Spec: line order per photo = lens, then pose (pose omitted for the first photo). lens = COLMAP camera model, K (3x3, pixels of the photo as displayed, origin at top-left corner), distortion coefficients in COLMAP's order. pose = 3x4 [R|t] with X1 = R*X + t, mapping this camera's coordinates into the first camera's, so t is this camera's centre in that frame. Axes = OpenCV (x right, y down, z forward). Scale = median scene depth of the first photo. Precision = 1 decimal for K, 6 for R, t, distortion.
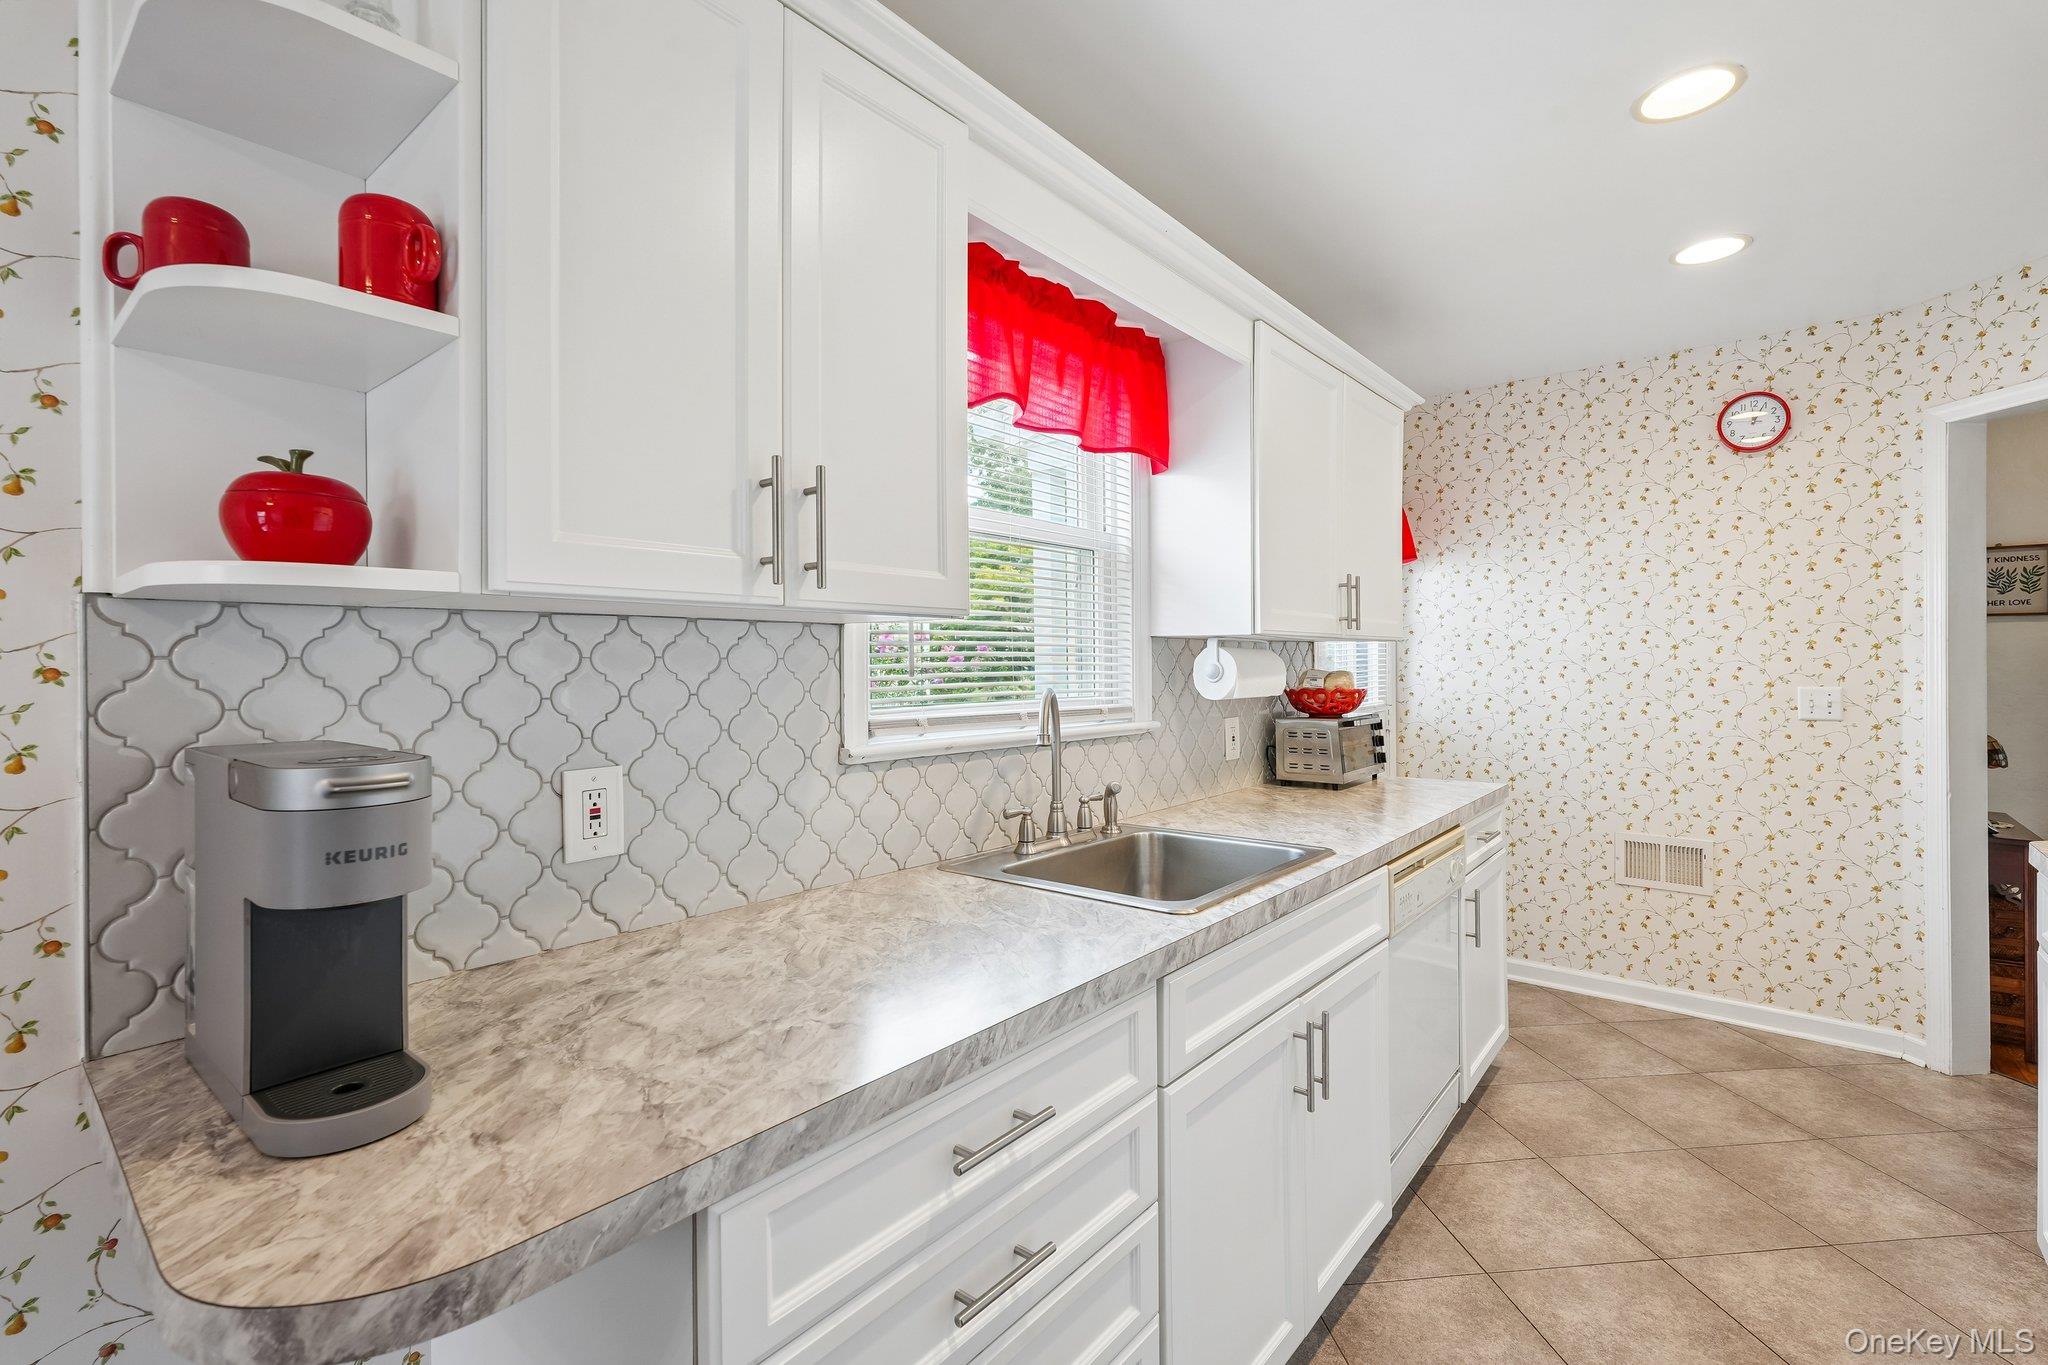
lens RADIAL K [[909.1, 0, 1026.0], [0, 909.1, 655.7], [0, 0, 1]] dist [-0.015297, 0.008044]
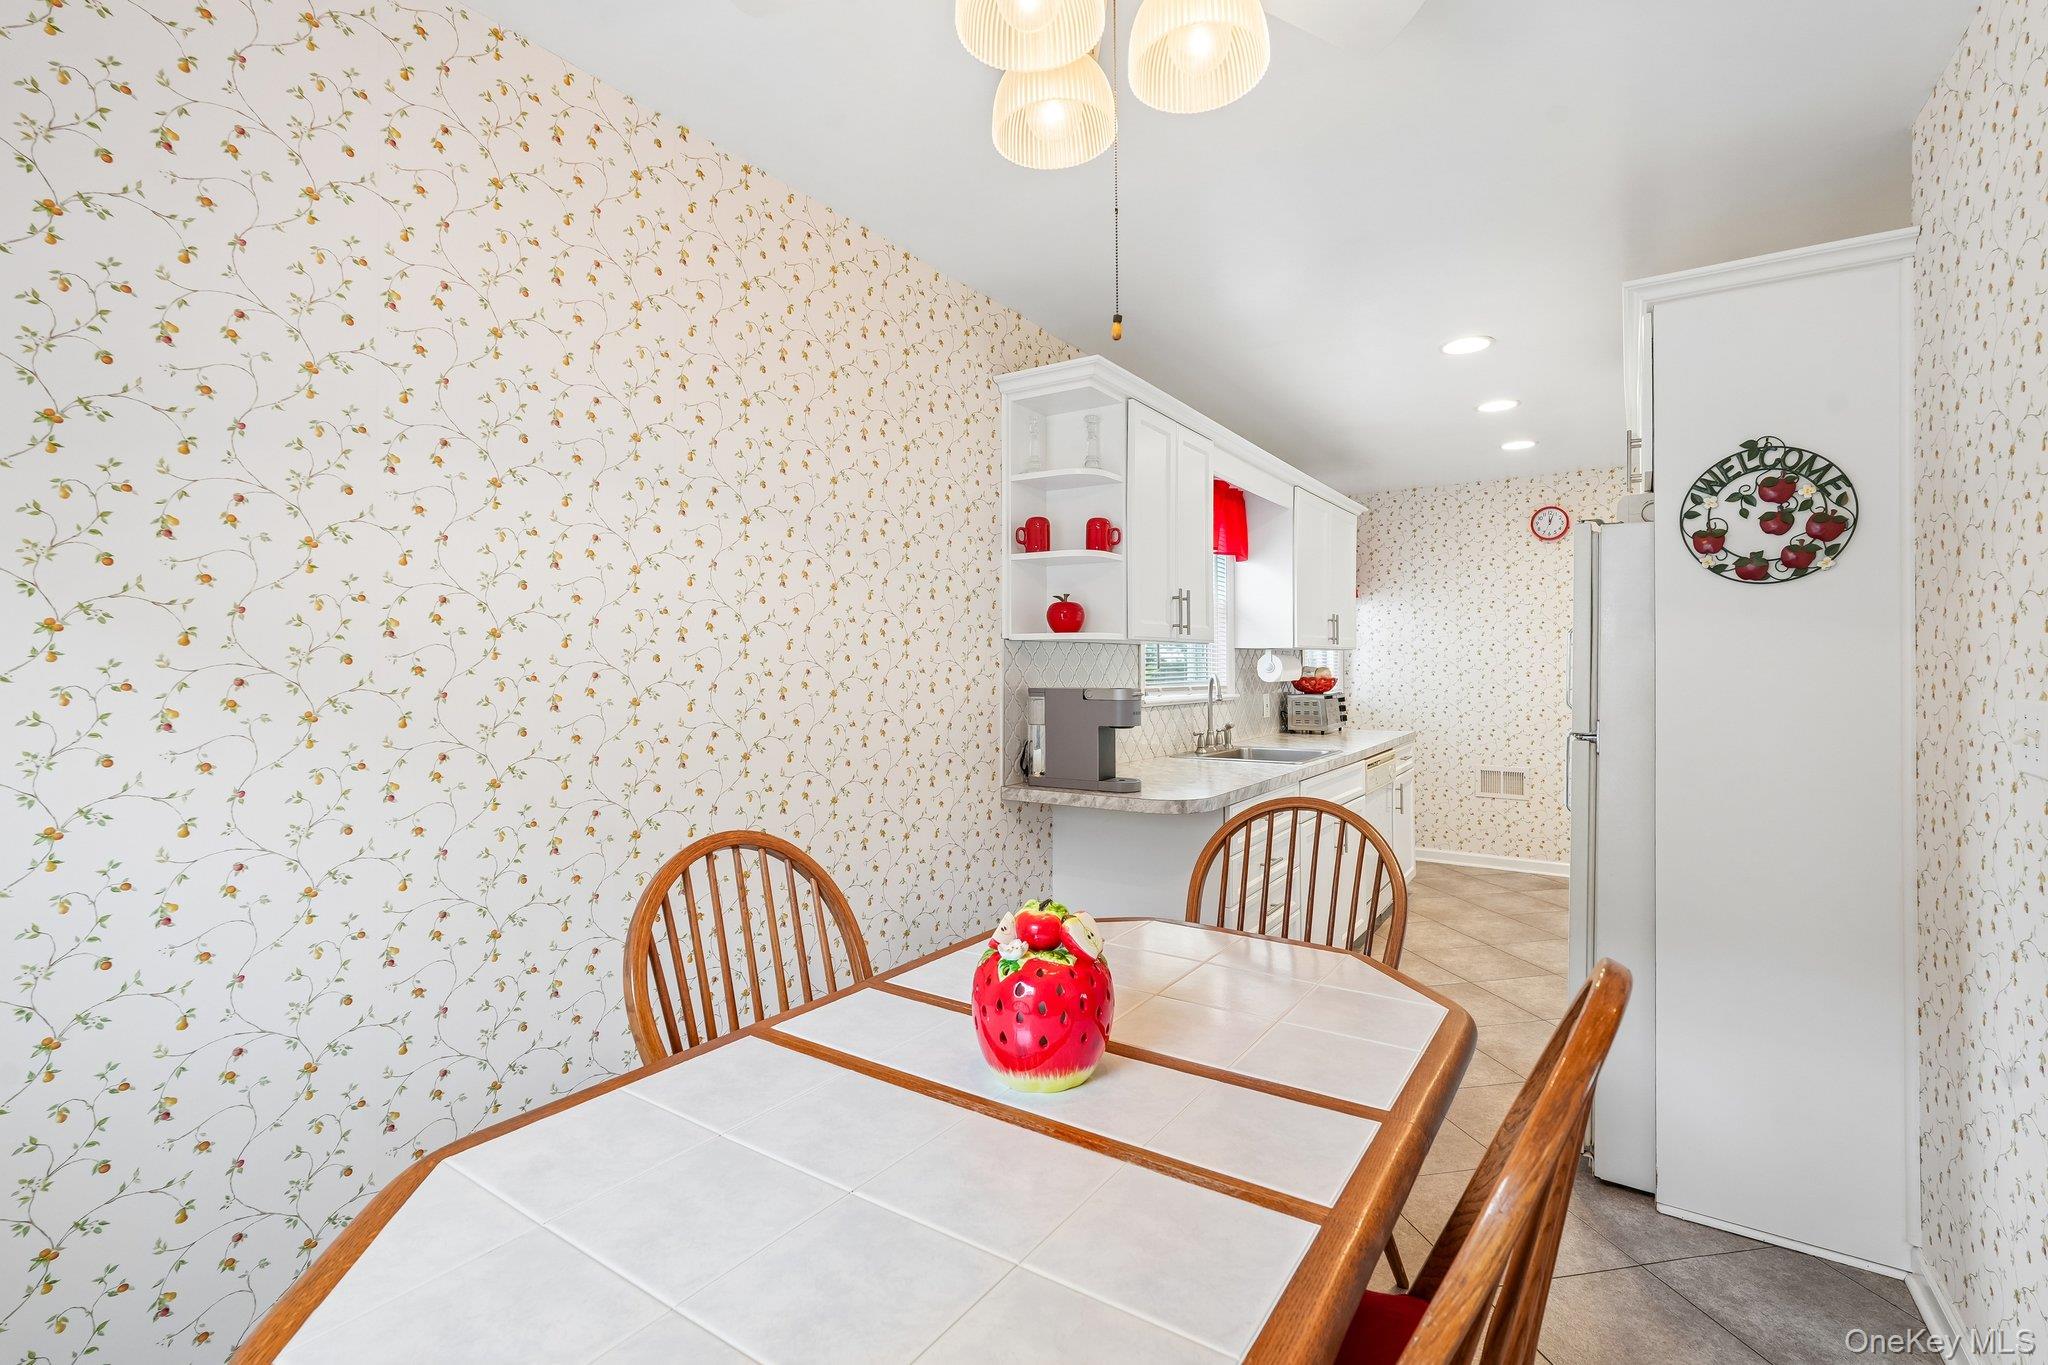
lens RADIAL K [[913.6, 0, 1025.2], [0, 913.6, 650.9], [0, 0, 1]] dist [-0.015538, 0.007435]
pose [[0.994820, 0.002848, 0.101612, -0.382331], [-0.002239, 0.999979, -0.006110, -0.002237], [-0.101627, 0.005851, 0.994805, -0.650807]]
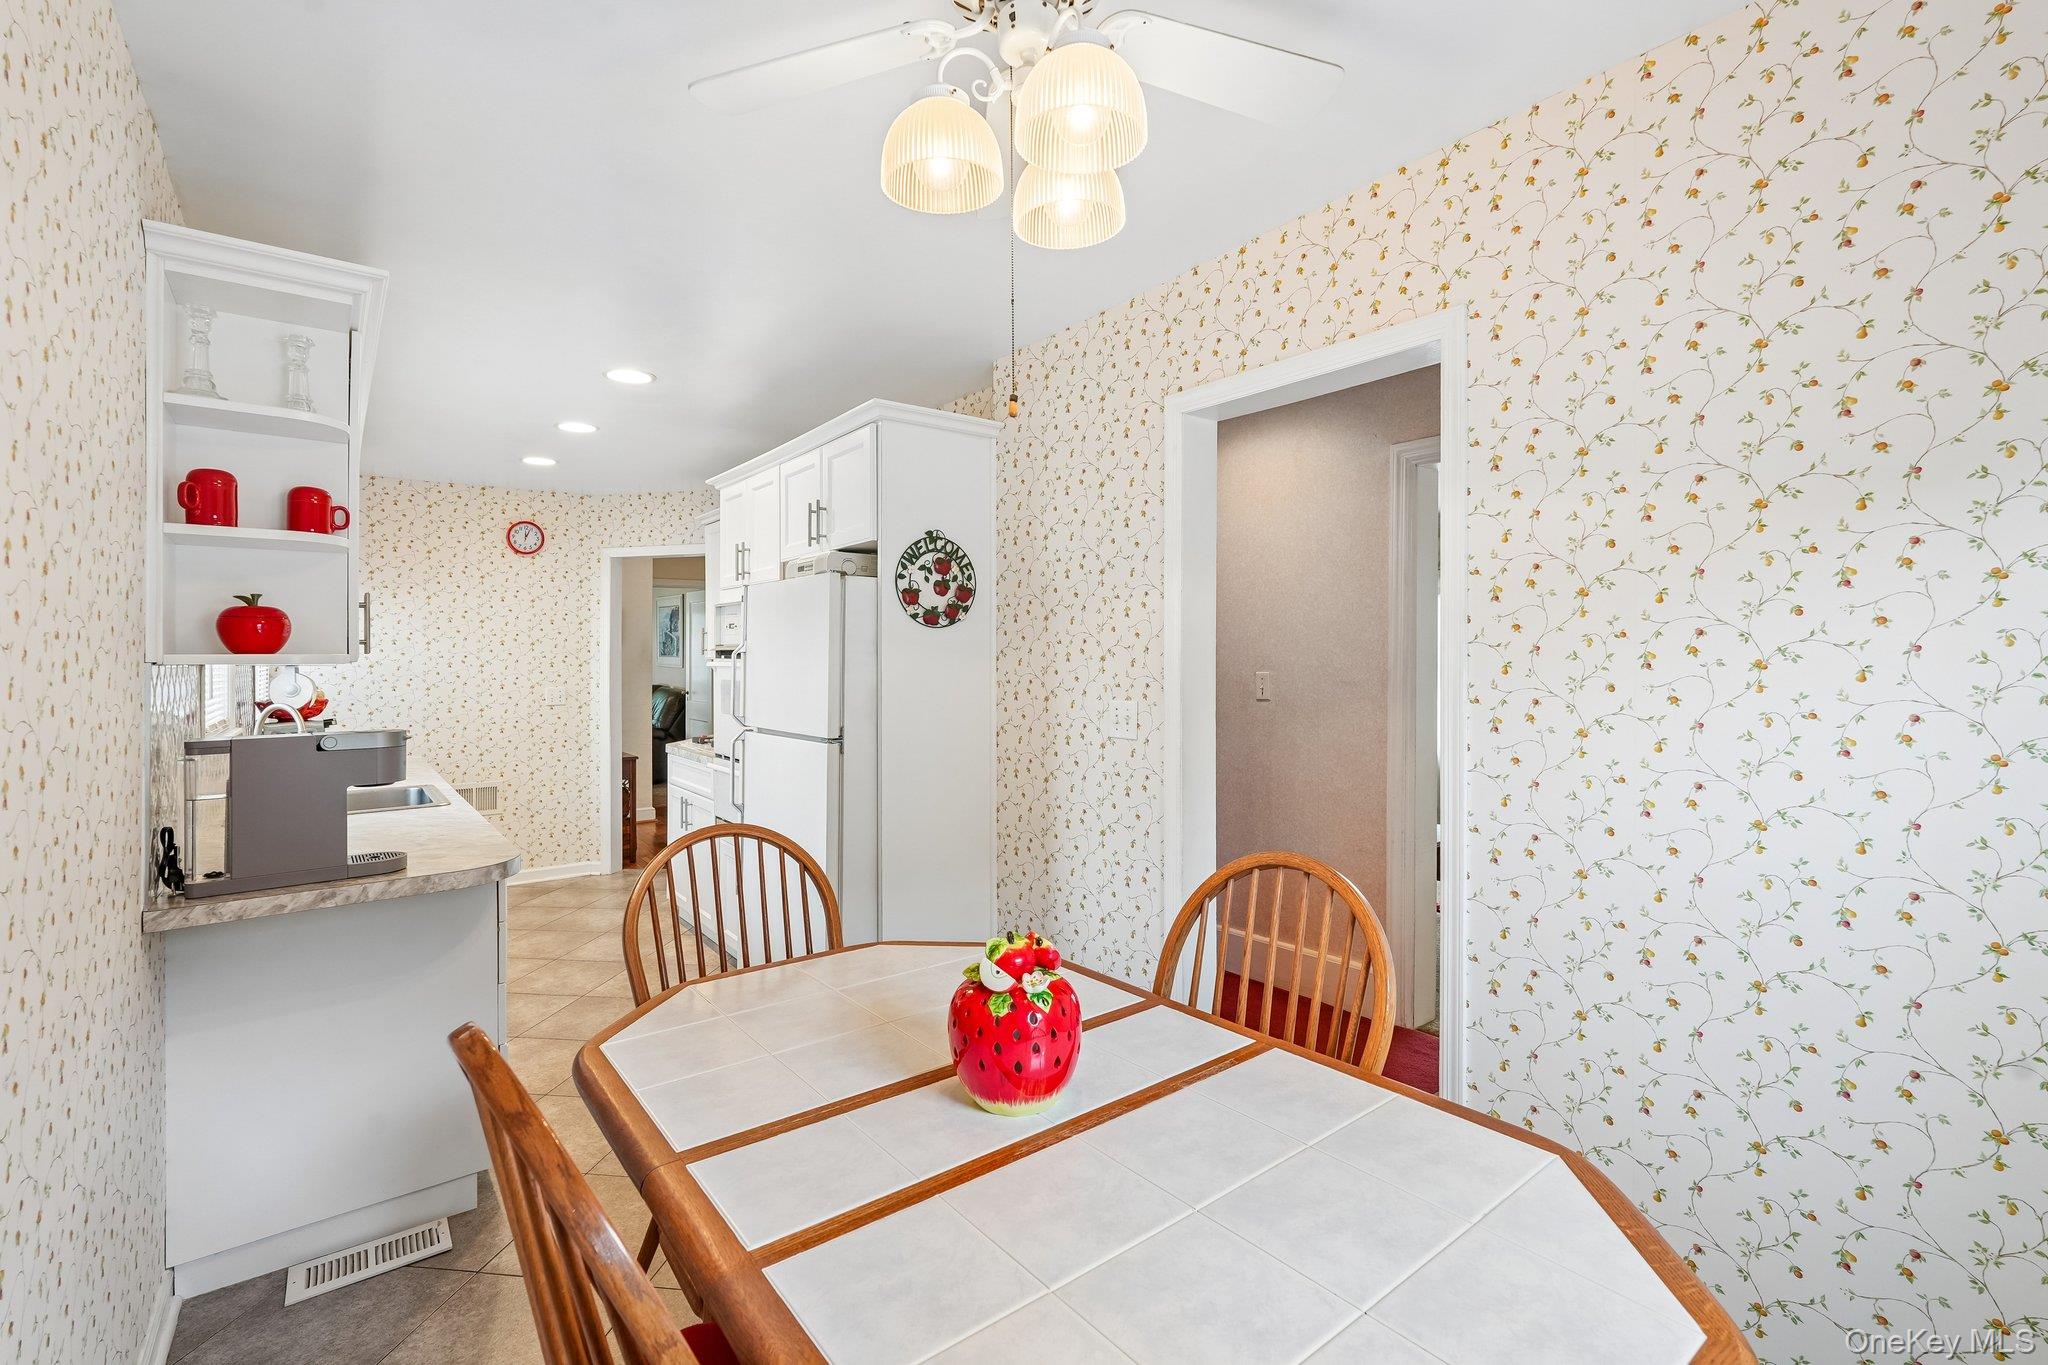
lens RADIAL K [[915.2, 0, 1031.0], [0, 915.2, 644.9], [0, 0, 1]] dist [-0.011152, 0.000324]
pose [[0.214815, 0.014285, 0.976550, -0.745445], [0.001583, 0.999887, -0.014975, -0.023151], [-0.976653, 0.004762, 0.214769, -0.356217]]
